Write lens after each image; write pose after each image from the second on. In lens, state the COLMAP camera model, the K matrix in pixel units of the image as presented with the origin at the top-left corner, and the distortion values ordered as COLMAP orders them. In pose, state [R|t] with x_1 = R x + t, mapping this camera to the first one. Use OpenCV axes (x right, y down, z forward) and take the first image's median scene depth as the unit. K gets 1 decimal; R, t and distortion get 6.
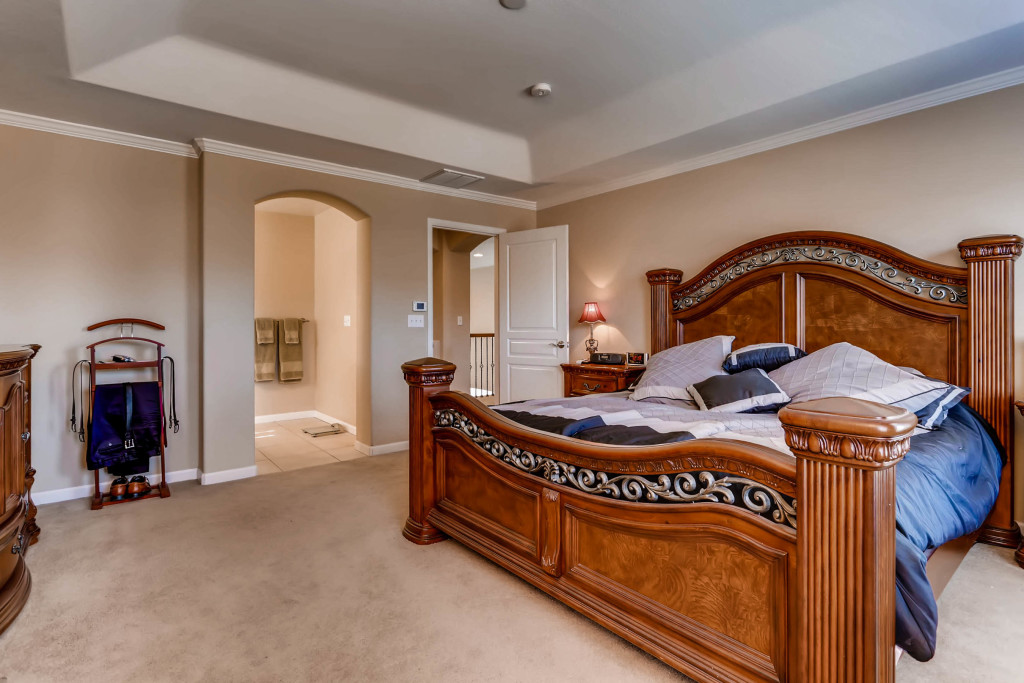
lens RADIAL K [[497.4, 0, 511.3], [0, 497.4, 332.3], [0, 0, 1]] dist [-0.000096, 0.000120]
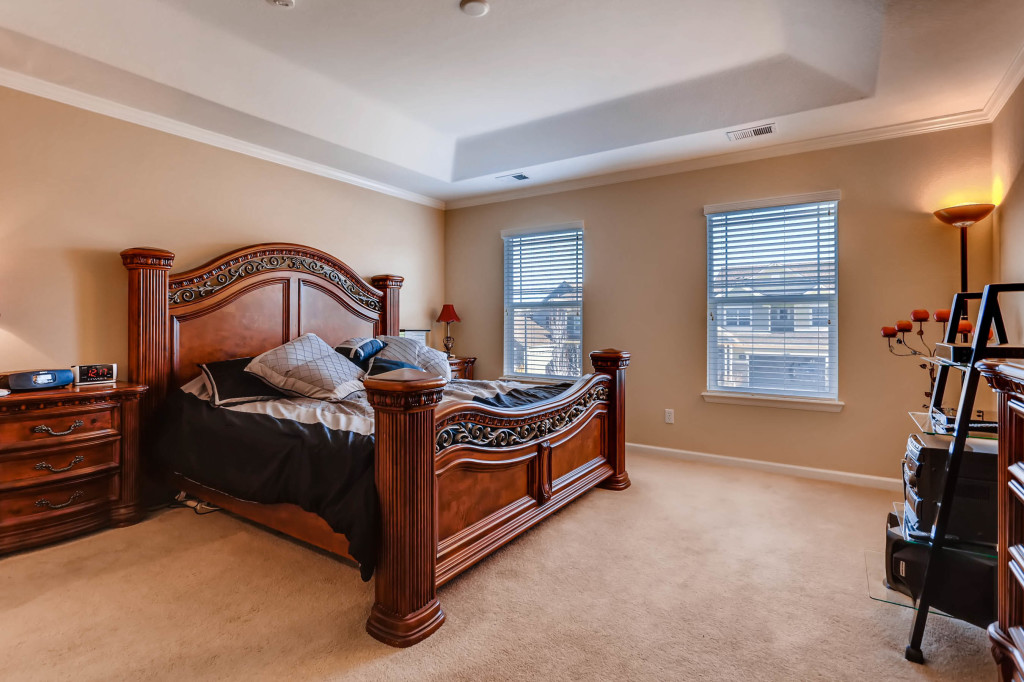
lens RADIAL K [[497.4, 0, 511.3], [0, 497.4, 331.8], [0, 0, 1]] dist [-0.000096, 0.000120]
pose [[-0.289436, -0.019134, 0.957006, -0.624270], [0.019002, 0.999488, 0.025731, -0.011247], [-0.957009, 0.025632, -0.288925, 0.743996]]
